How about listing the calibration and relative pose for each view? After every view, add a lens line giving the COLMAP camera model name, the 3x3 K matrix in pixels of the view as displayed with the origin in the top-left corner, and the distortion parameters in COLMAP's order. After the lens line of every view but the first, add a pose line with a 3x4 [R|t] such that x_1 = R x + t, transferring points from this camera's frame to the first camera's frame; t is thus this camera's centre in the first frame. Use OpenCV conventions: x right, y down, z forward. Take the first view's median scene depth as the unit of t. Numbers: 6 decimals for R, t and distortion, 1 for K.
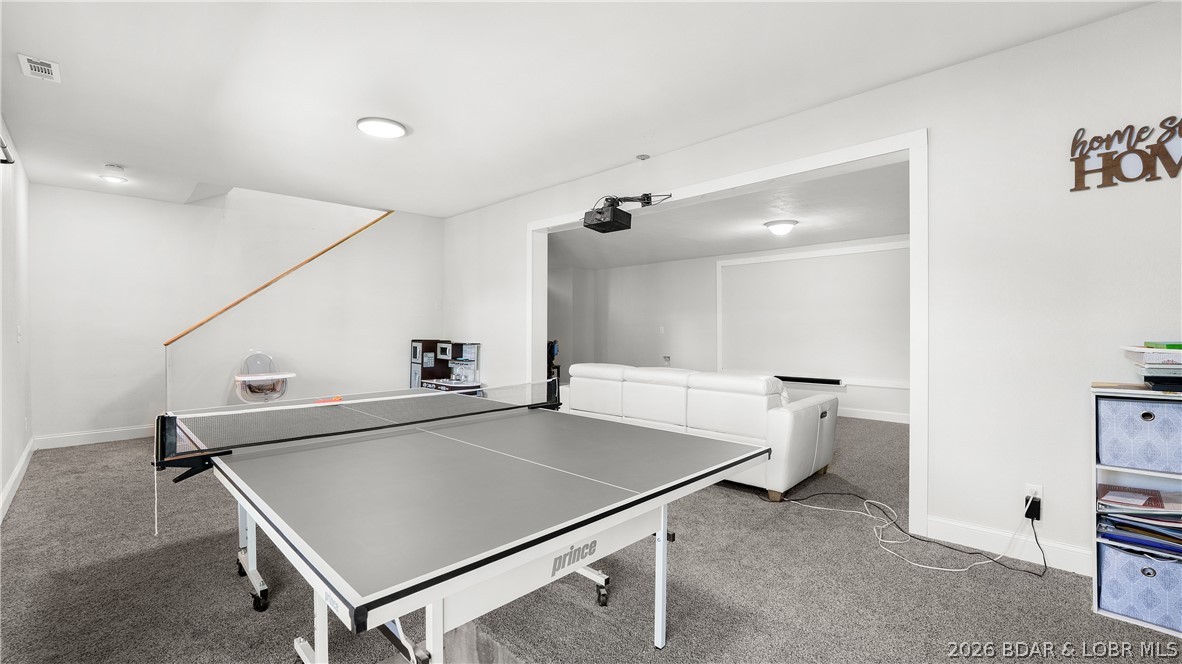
lens RADIAL K [[493.0, 0, 598.3], [0, 493.0, 335.8], [0, 0, 1]] dist [-0.027746, 0.000229]
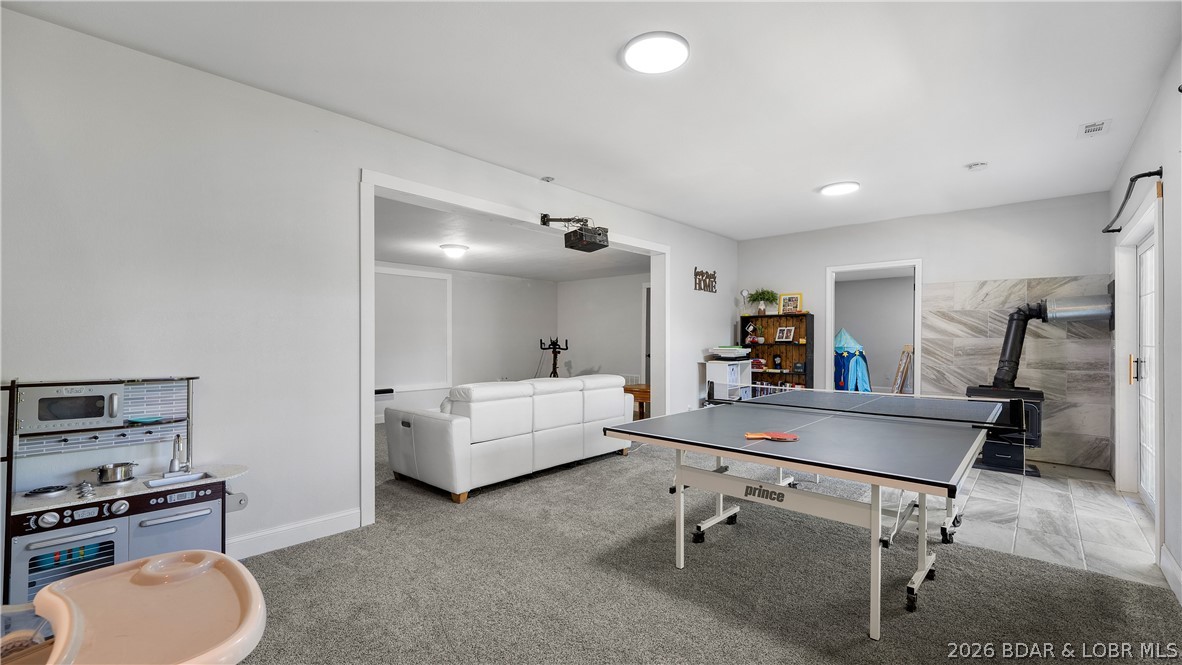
lens RADIAL K [[493.0, 0, 598.3], [0, 493.0, 336.3], [0, 0, 1]] dist [-0.027746, 0.000229]
pose [[-0.033488, 0.009851, 0.999391, -1.063035], [0.012360, 0.999879, -0.009442, -0.017436], [-0.999363, 0.012036, -0.033606, 1.022390]]
